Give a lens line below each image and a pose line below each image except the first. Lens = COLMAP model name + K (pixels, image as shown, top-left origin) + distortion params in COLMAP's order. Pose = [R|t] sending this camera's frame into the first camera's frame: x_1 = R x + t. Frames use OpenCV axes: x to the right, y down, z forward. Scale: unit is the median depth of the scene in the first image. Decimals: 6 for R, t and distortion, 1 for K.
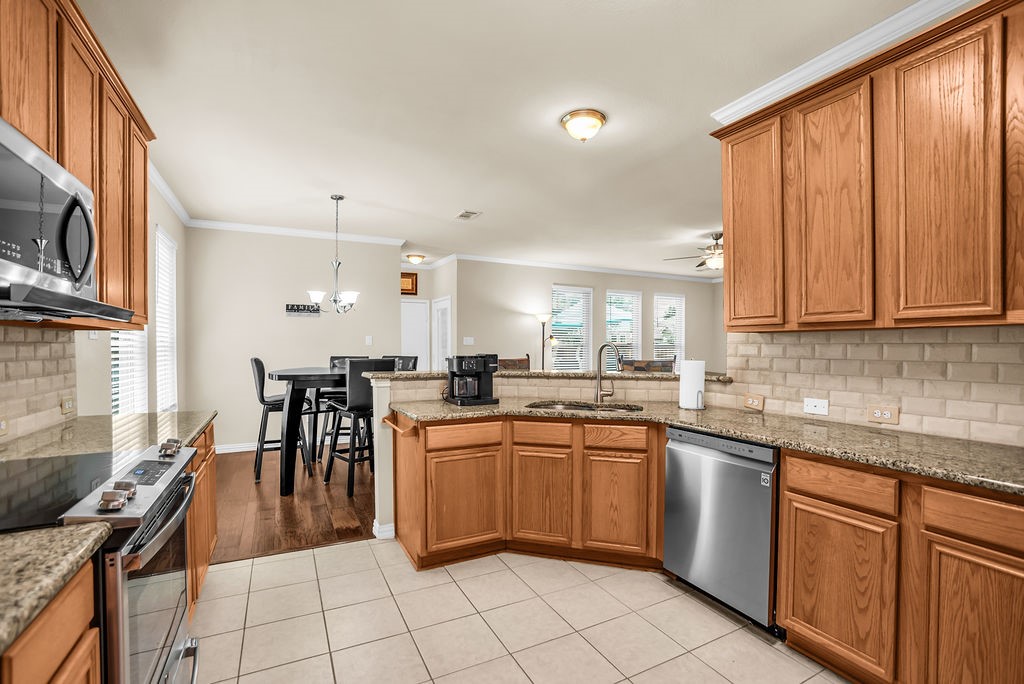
lens RADIAL K [[496.4, 0, 511.5], [0, 496.4, 339.2], [0, 0, 1]] dist [-0.020011, 0.000350]
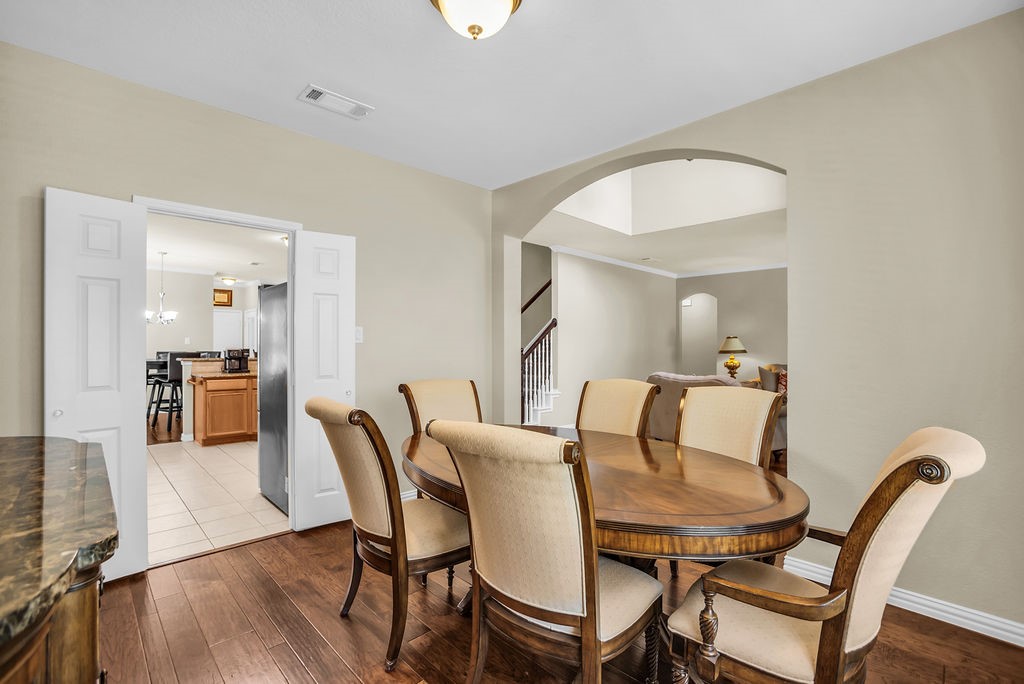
lens RADIAL K [[496.4, 0, 511.5], [0, 496.4, 339.2], [0, 0, 1]] dist [-0.020011, 0.000350]
pose [[0.961193, 0.010749, 0.275667, 0.425033], [-0.009935, 0.999941, -0.004349, -0.010740], [-0.275698, 0.001441, 0.961243, -1.202094]]
